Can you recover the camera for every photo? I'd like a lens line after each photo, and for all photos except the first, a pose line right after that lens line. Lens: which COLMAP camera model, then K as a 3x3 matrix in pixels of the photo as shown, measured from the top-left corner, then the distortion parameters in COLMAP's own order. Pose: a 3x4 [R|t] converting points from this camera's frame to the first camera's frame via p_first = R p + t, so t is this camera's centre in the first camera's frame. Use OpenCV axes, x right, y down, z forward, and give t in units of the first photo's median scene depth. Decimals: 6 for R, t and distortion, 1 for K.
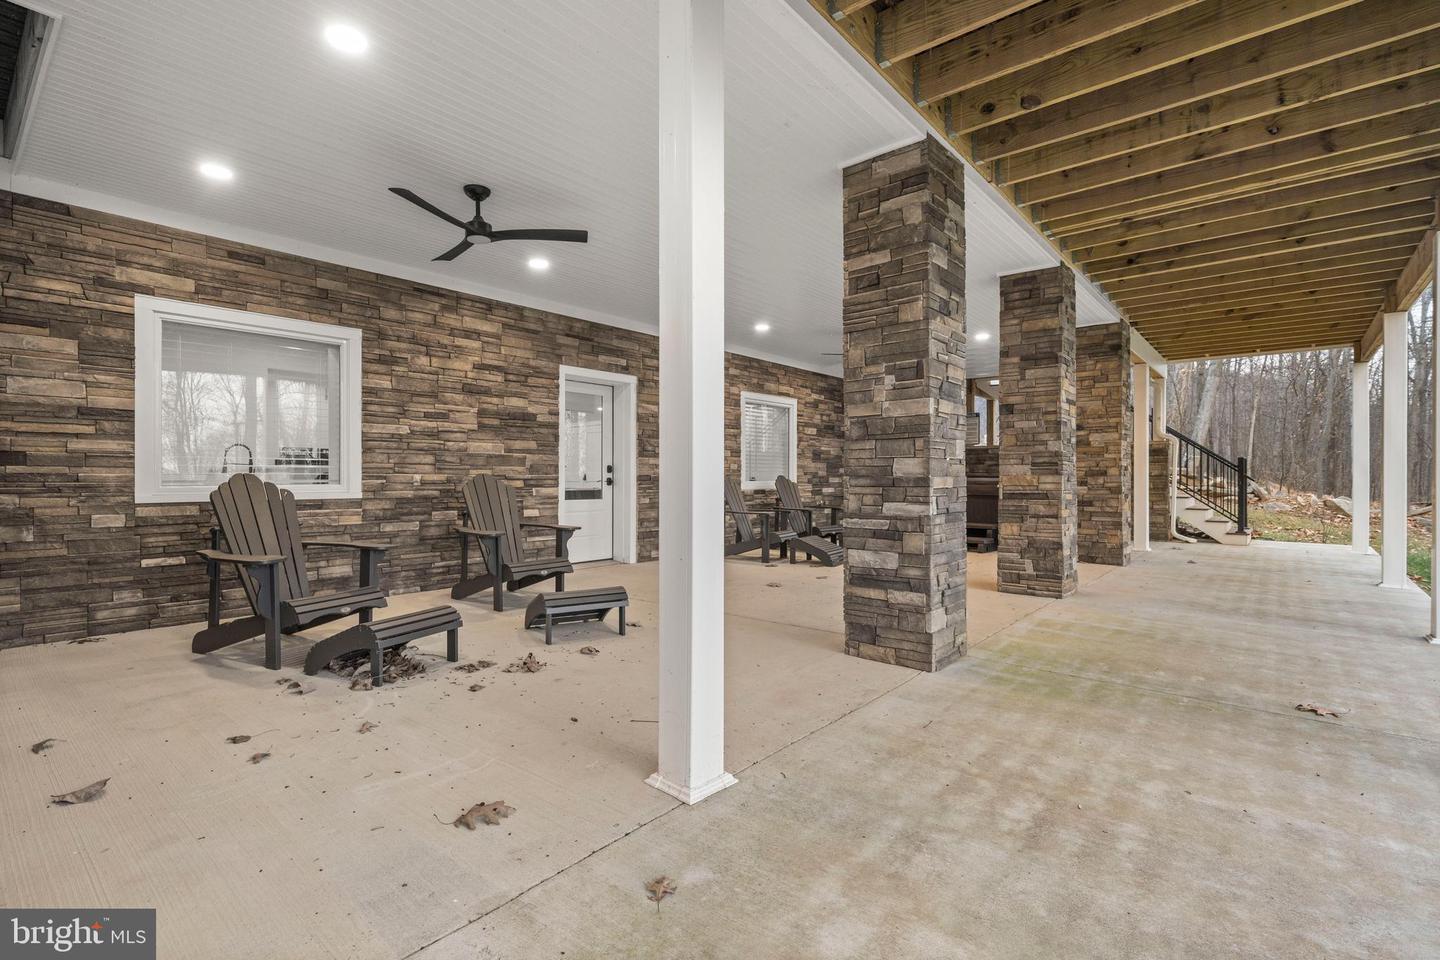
lens RADIAL K [[668.2, 0, 721.4], [0, 668.2, 480.3], [0, 0, 1]] dist [-0.001803, 0.000207]
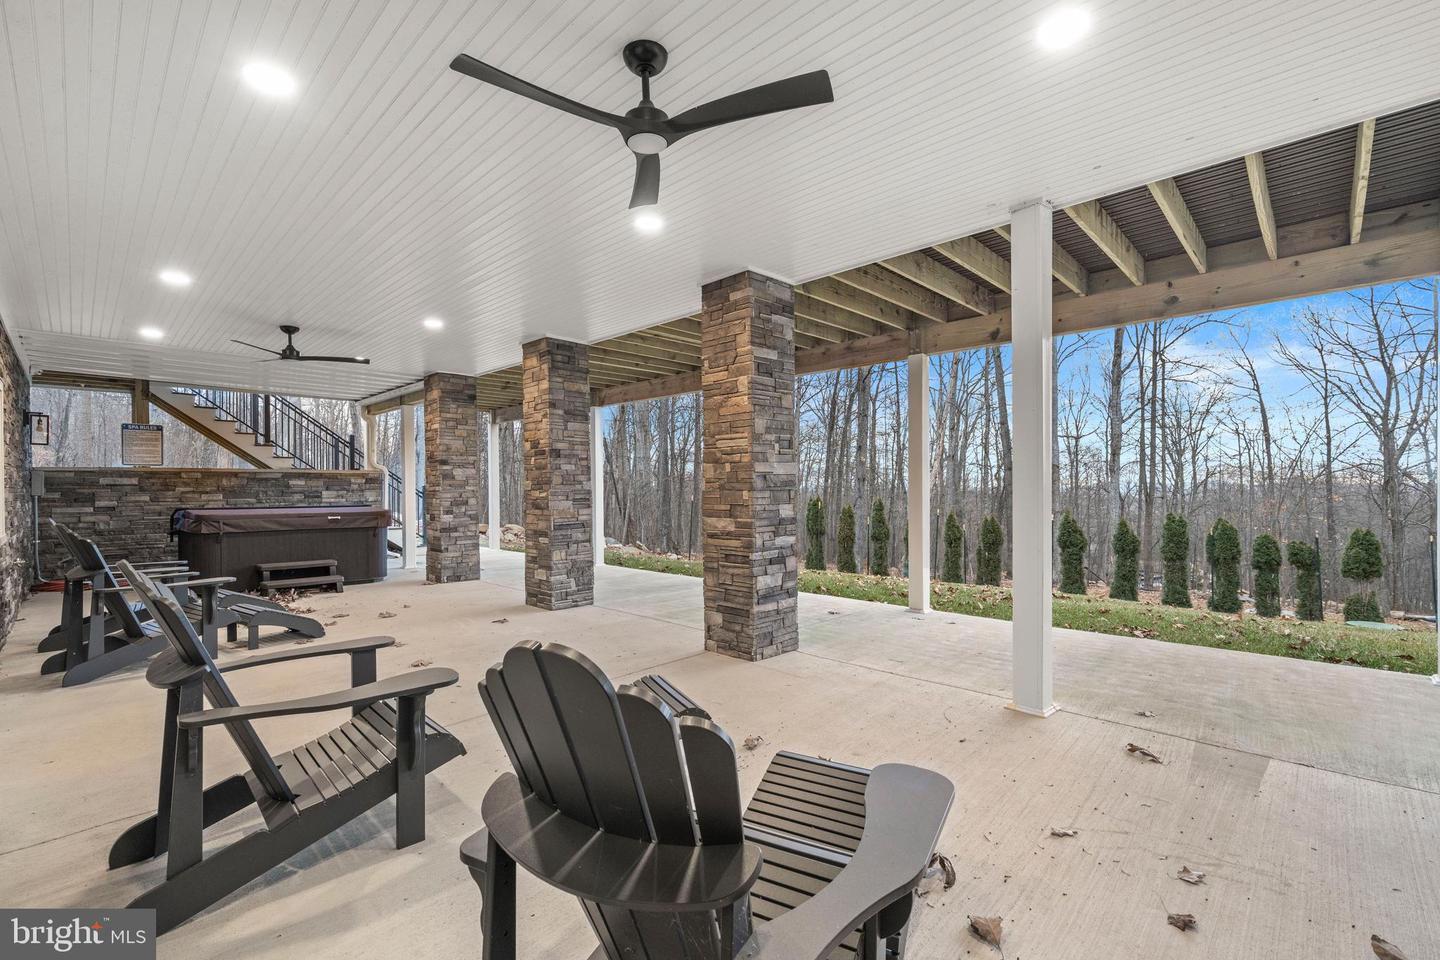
lens RADIAL K [[619.6, 0, 714.0], [0, 619.6, 492.9], [0, 0, 1]] dist [-0.004682, 0.000860]
pose [[0.070082, -0.006922, 0.997517, -0.989274], [0.009173, 0.999938, 0.006294, -0.063773], [-0.997499, 0.008709, 0.070141, 1.010480]]
